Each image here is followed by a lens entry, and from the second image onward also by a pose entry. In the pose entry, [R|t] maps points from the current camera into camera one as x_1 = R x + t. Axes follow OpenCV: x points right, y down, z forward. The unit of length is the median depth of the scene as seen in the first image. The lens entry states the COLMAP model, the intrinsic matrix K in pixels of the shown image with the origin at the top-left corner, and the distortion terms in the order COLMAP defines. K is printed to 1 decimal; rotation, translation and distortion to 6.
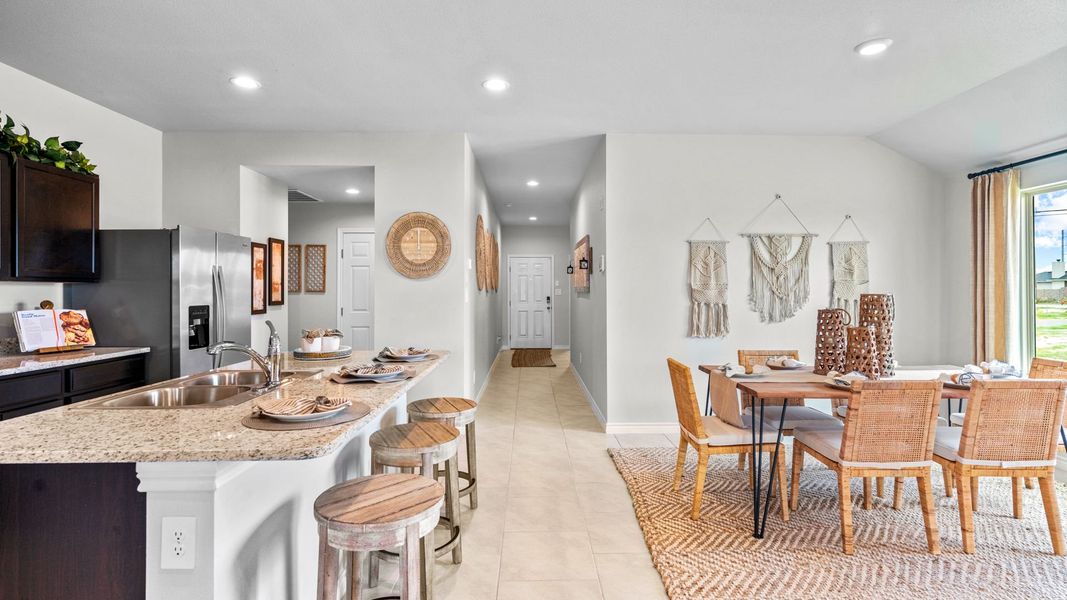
lens RADIAL K [[494.6, 0, 533.8], [0, 494.6, 285.2], [0, 0, 1]] dist [-0.011994, 0.006850]
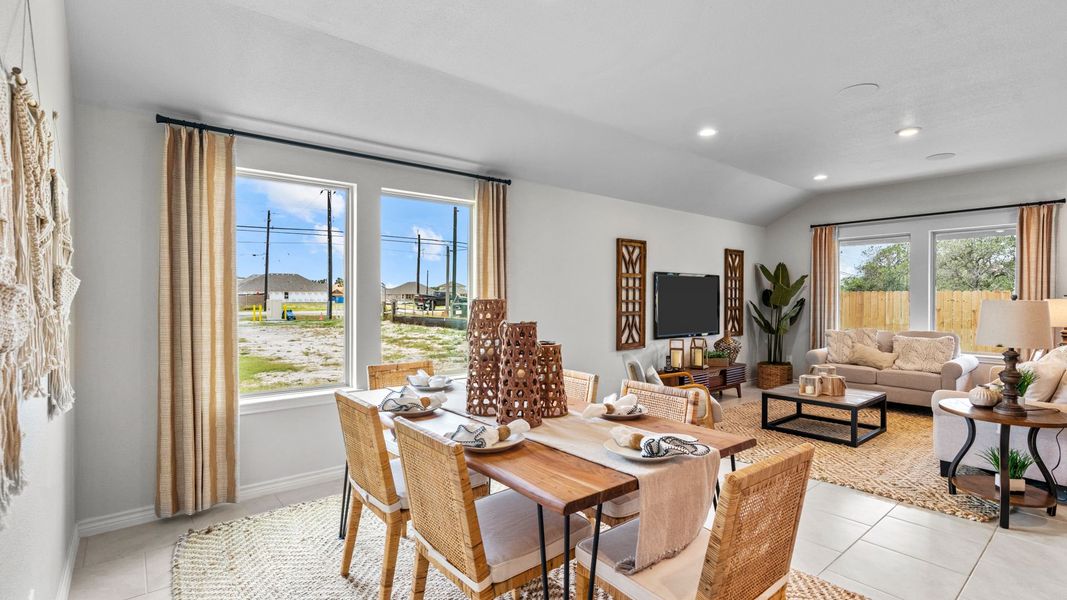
lens RADIAL K [[494.6, 0, 541.4], [0, 494.6, 299.4], [0, 0, 1]] dist [-0.011994, 0.006850]
pose [[-0.628470, -0.006246, 0.777808, 0.070036], [-0.013125, 0.999911, -0.002575, 0.016188], [-0.777723, -0.011827, -0.628496, 1.217199]]
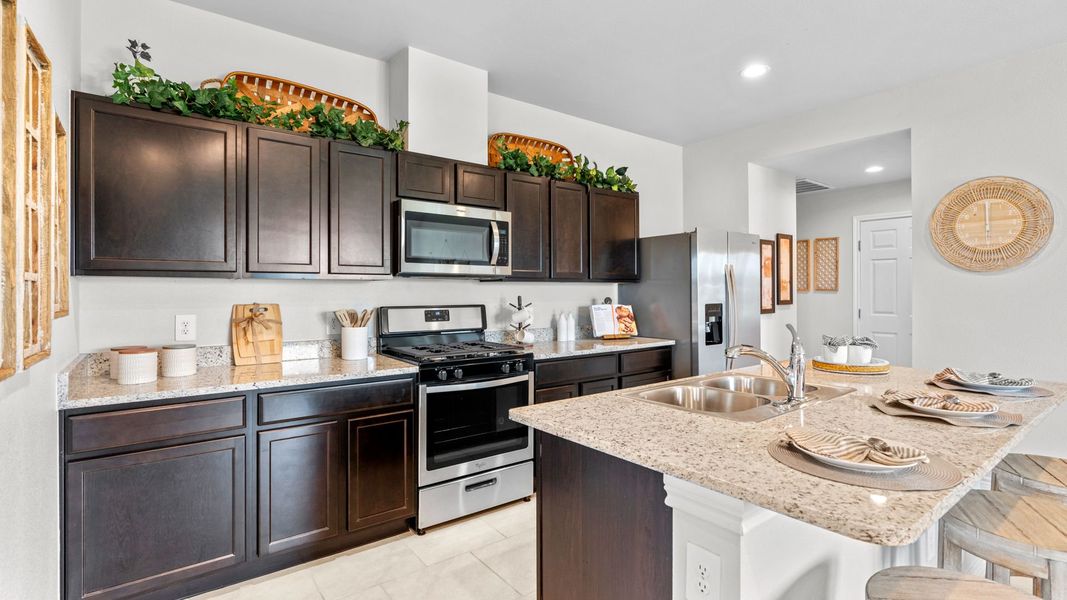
lens RADIAL K [[494.6, 0, 537.5], [0, 494.6, 292.8], [0, 0, 1]] dist [-0.011994, 0.006850]
pose [[0.595323, 0.003430, -0.803479, -0.064439], [0.010769, 0.999867, 0.012247, 0.001681], [0.803414, -0.015944, 0.595207, 0.082753]]
